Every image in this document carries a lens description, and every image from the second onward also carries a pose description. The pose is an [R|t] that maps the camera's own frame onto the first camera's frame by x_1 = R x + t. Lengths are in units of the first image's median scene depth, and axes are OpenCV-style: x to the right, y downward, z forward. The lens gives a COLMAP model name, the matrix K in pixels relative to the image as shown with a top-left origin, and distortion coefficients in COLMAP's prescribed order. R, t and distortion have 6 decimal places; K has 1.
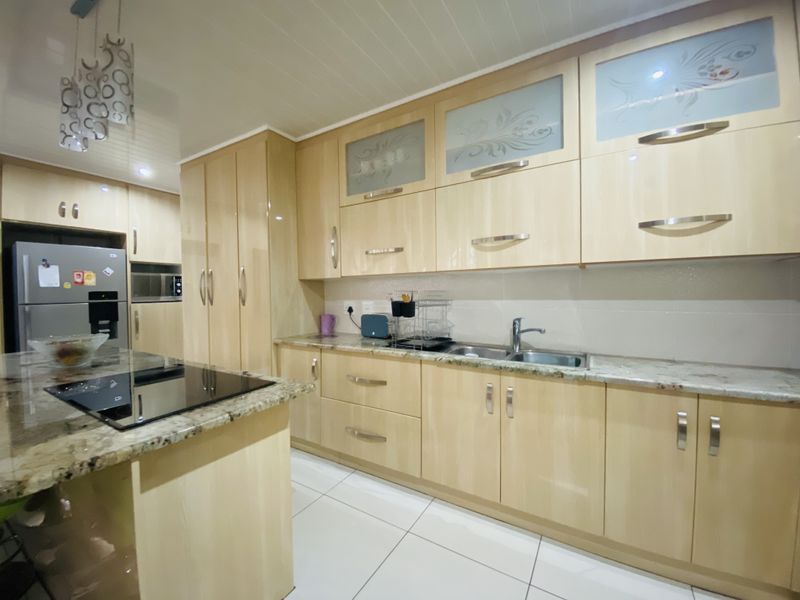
lens RADIAL K [[320.2, 0, 403.8], [0, 320.2, 298.0], [0, 0, 1]] dist [0.001218, -0.000118]
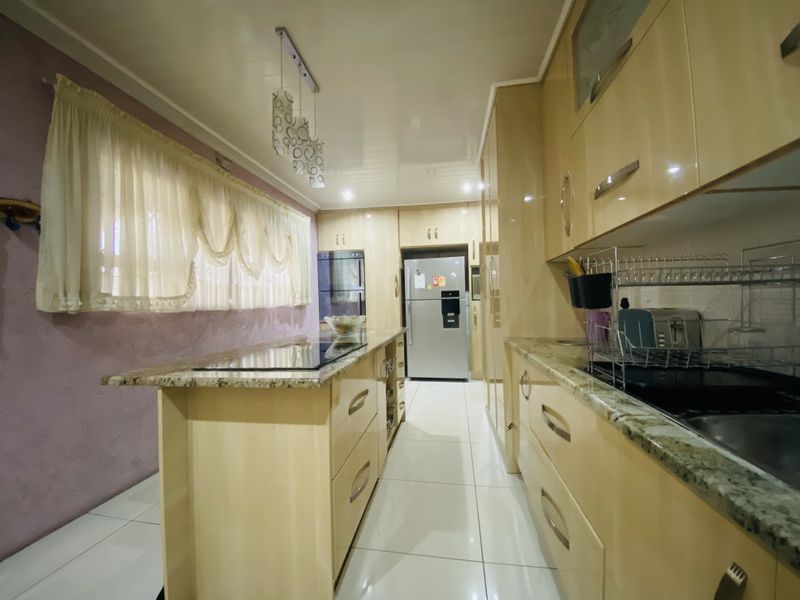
lens RADIAL K [[320.2, 0, 399.2], [0, 320.2, 300.6], [0, 0, 1]] dist [0.001218, -0.000118]
pose [[0.365106, -0.012840, -0.930877, 0.208865], [0.008102, 0.999911, -0.010615, 0.033601], [0.930931, -0.003666, 0.365178, 0.353401]]
